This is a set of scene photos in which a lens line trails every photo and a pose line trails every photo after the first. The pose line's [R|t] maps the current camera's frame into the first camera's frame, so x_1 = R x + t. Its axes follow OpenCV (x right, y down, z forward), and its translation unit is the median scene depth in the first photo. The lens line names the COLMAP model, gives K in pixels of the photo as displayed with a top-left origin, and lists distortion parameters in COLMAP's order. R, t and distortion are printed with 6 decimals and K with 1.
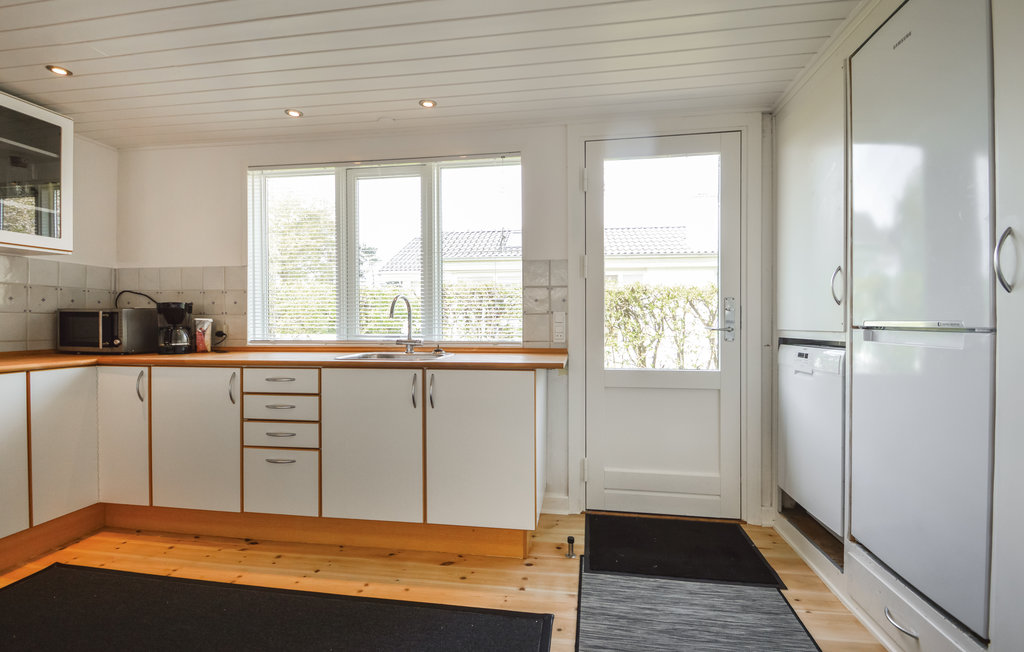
lens RADIAL K [[470.4, 0, 512.0], [0, 470.4, 326.0], [0, 0, 1]] dist [0.026571, -0.021203]
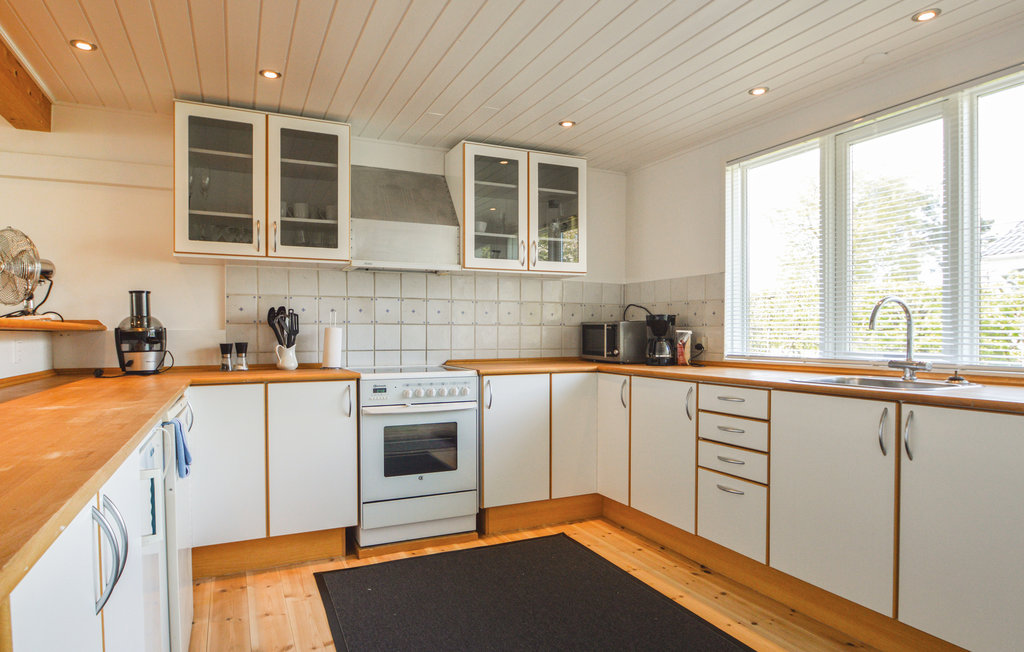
lens RADIAL K [[608.2, 0, 513.1], [0, 608.2, 348.1], [0, 0, 1]] dist [-0.004984, 0.000067]
pose [[0.563162, 0.023048, -0.826025, 0.197587], [-0.011385, 0.999732, 0.020132, -0.001158], [0.826268, -0.001933, 0.563274, 0.012961]]
